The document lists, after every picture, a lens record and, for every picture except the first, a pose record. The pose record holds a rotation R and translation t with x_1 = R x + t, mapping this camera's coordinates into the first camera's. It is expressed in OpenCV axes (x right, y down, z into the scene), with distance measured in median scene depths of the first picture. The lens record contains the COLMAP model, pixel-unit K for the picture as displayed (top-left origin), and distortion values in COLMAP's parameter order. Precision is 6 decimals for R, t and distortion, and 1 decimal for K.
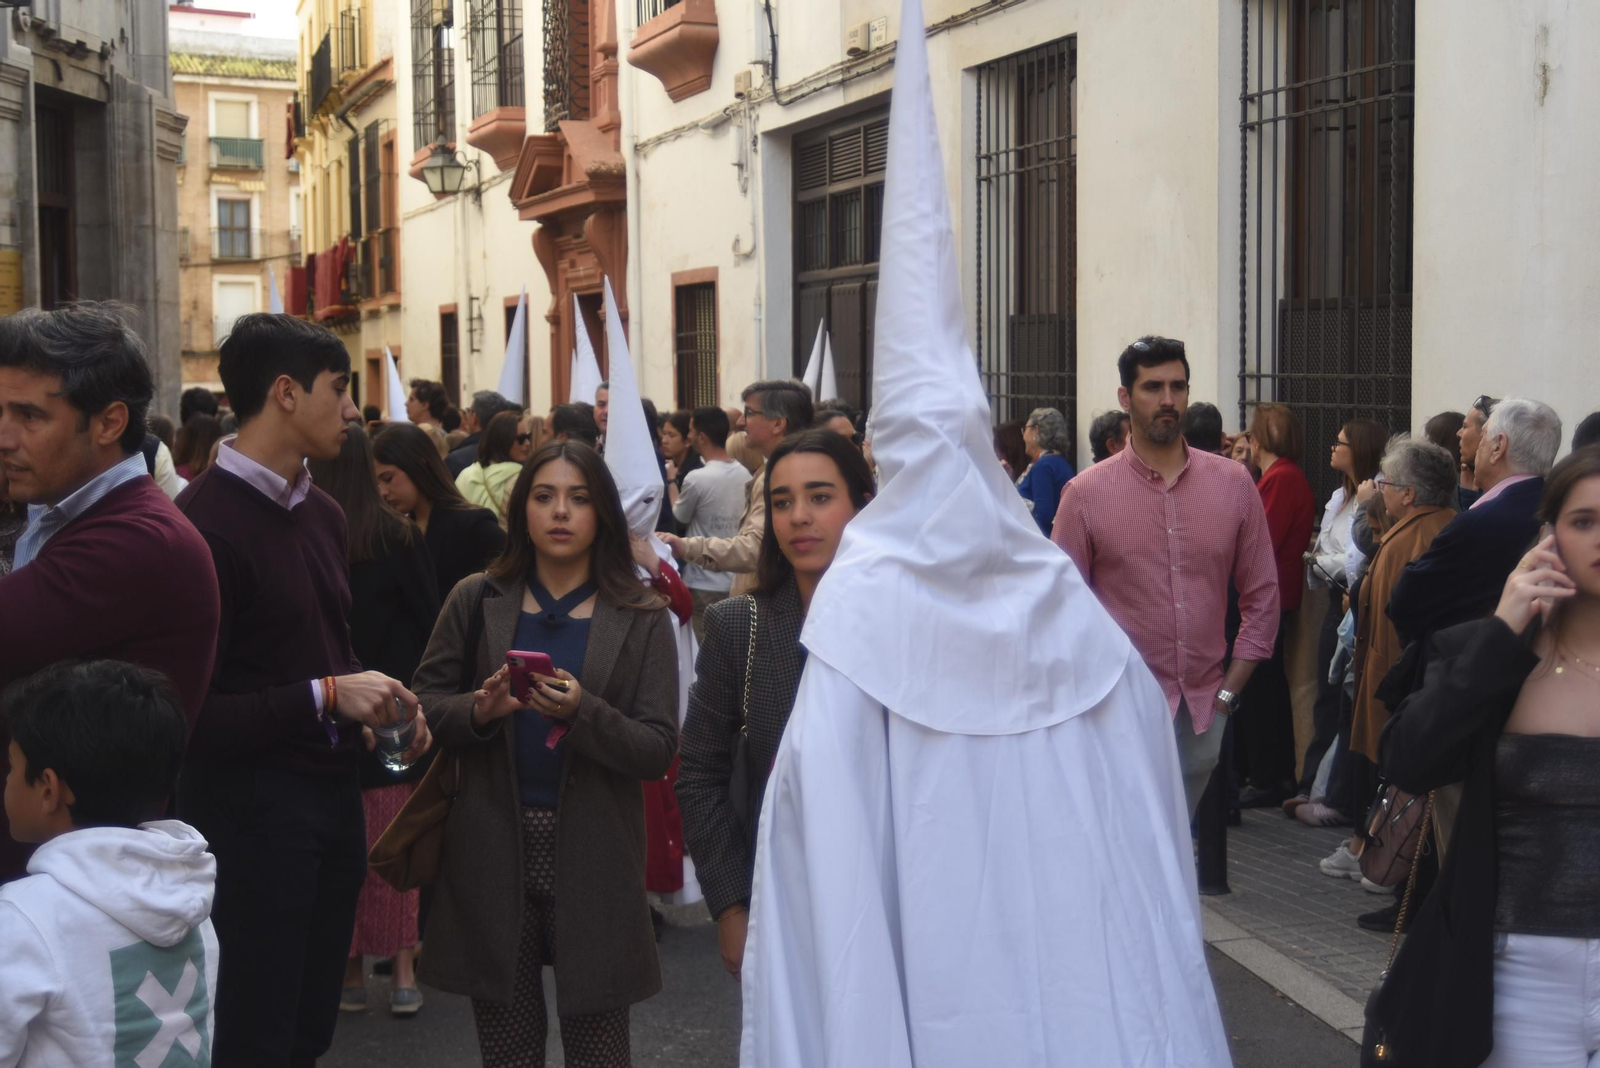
lens RADIAL K [[2562.6, 0, 799.4], [0, 2562.6, 534.1], [0, 0, 1]] dist [-0.026595, 0.000000]
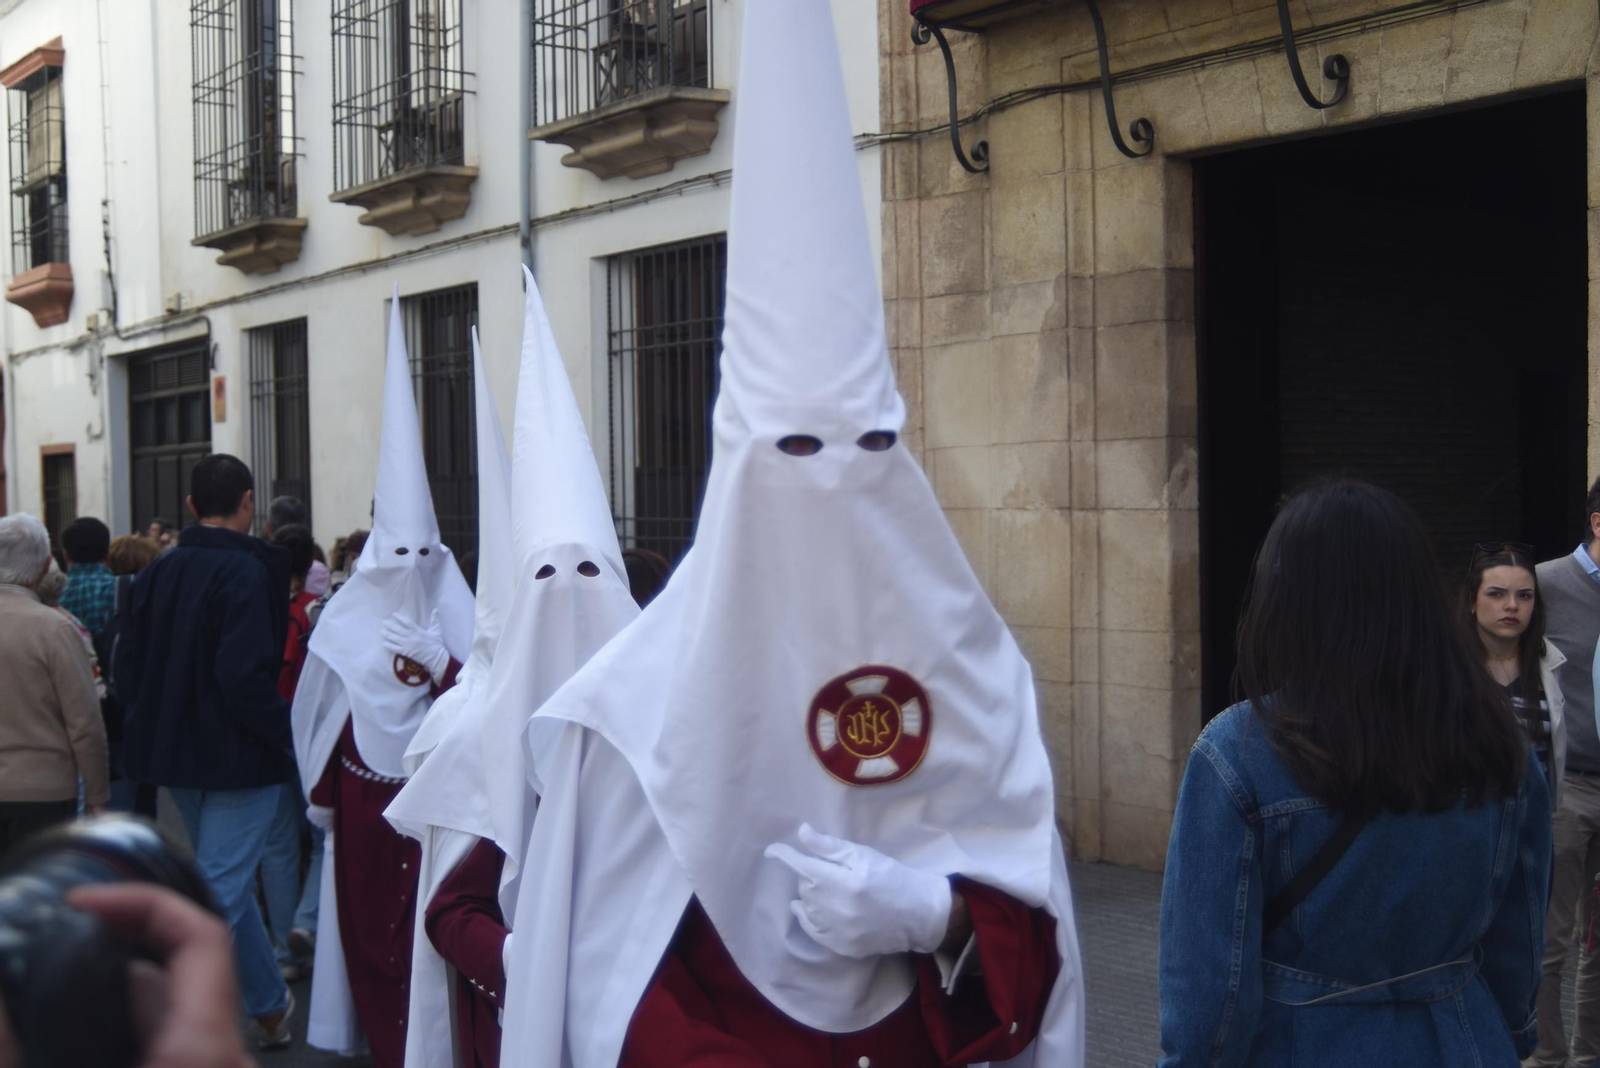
lens RADIAL K [[2055.8, 0, 815.0], [0, 2055.8, 532.5], [0, 0, 1]] dist [-0.019396, 0.000000]
pose [[0.947581, -0.015192, 0.319154, -0.004795], [0.030640, 0.998586, -0.043440, 0.008721], [-0.318042, 0.050942, 0.946707, -0.196221]]
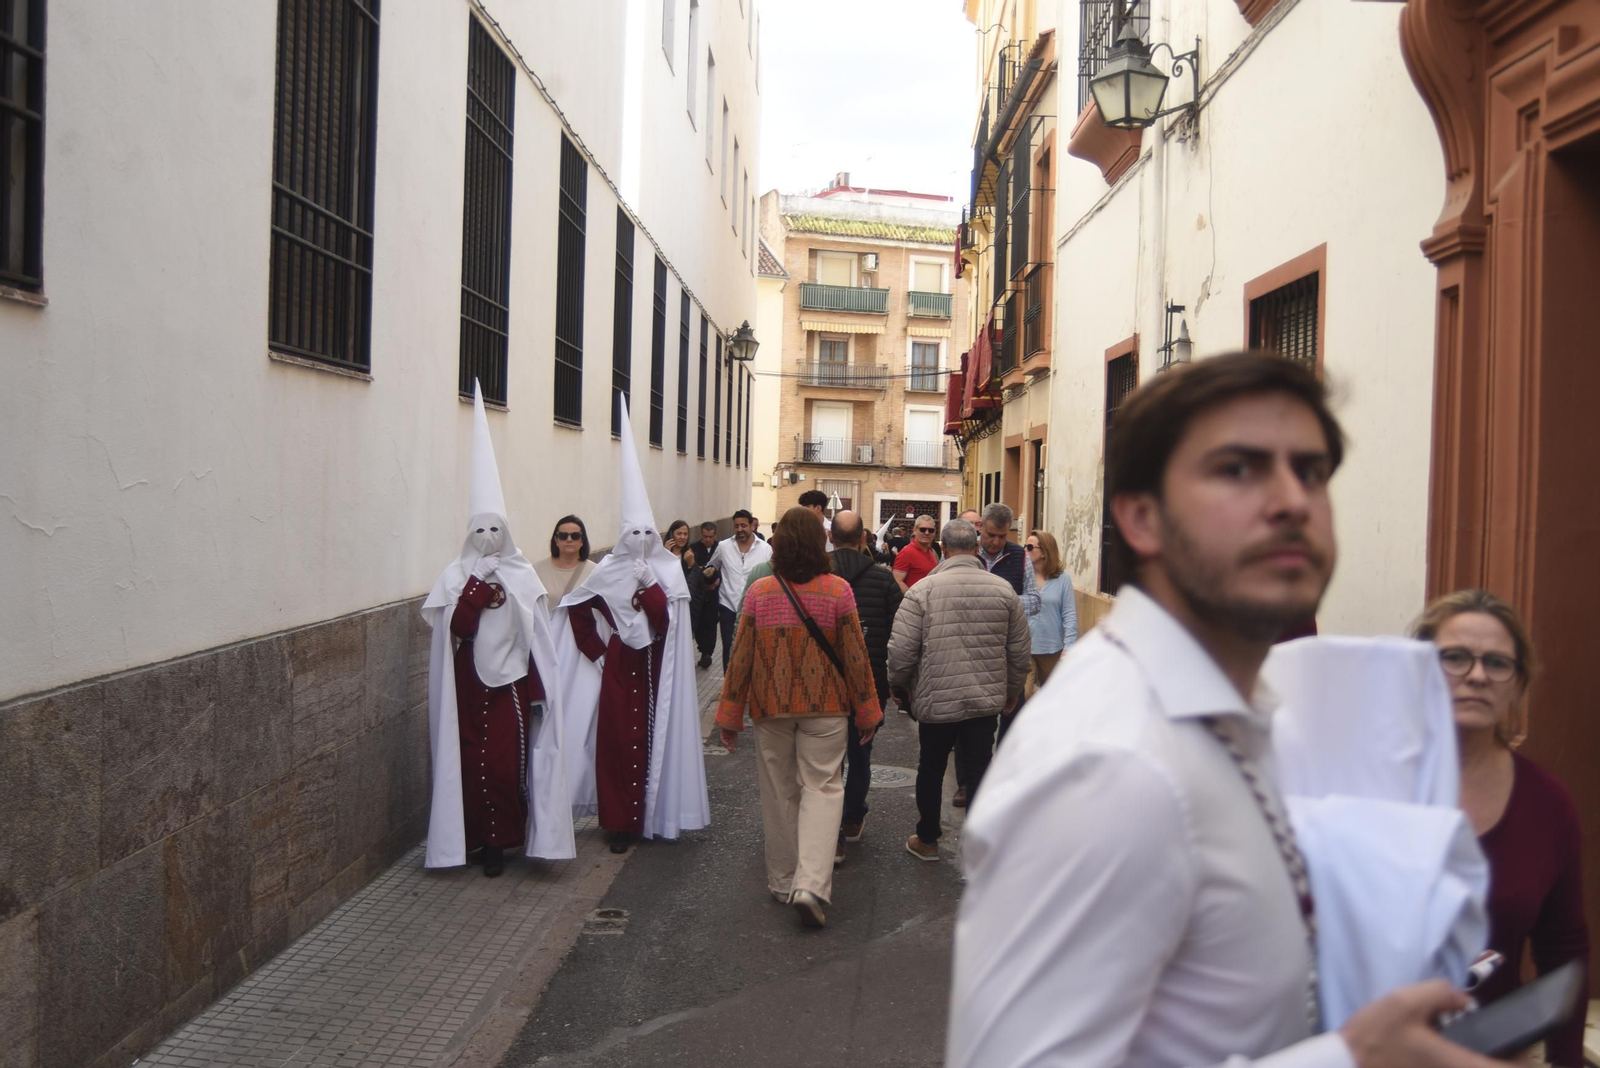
lens RADIAL K [[1722.5, 0, 821.9], [0, 1722.5, 499.4], [0, 0, 1]] dist [-0.053941, 0.000000]
pose [[0.957120, 0.039492, -0.286989, -0.114332], [-0.057706, 0.996802, -0.055283, -0.032425], [0.283888, 0.069474, 0.956337, 0.779148]]
